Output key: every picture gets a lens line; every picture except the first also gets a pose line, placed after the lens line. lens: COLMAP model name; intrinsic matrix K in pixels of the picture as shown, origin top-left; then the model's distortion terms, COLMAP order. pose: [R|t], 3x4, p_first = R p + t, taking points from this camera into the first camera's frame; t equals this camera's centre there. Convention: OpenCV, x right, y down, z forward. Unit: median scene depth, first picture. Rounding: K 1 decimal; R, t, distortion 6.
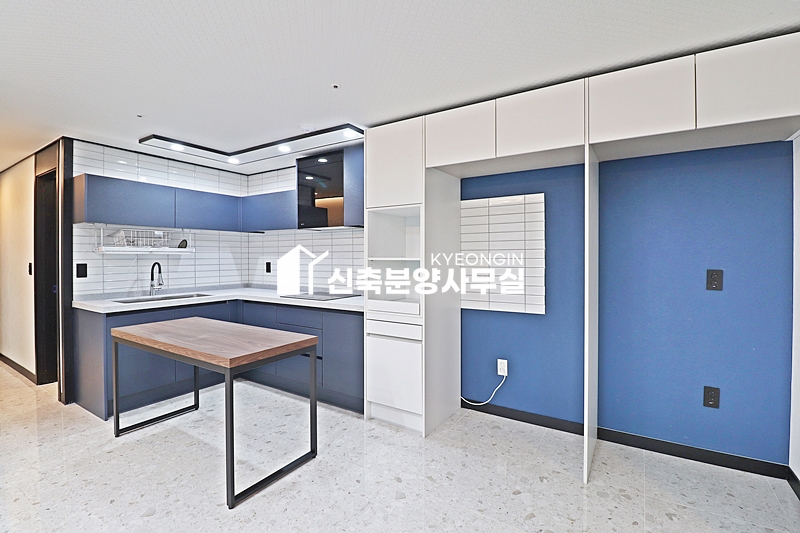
lens RADIAL K [[369.0, 0, 401.7], [0, 369.0, 258.6], [0, 0, 1]] dist [-0.001313, -0.012495]
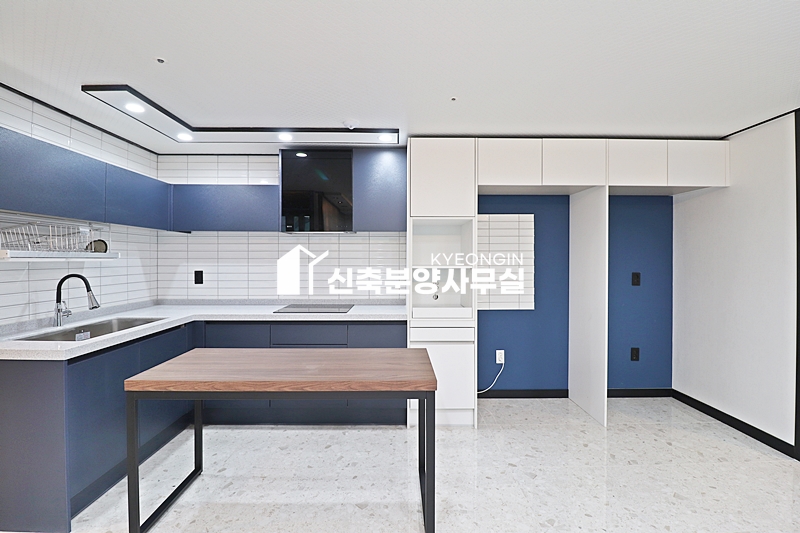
lens RADIAL K [[369.0, 0, 401.7], [0, 369.0, 258.6], [0, 0, 1]] dist [-0.001313, -0.012495]
pose [[0.837149, 0.003211, 0.546966, -0.643029], [0.001120, 0.999971, -0.007585, -0.013998], [-0.546974, 0.006962, 0.837121, 0.171960]]
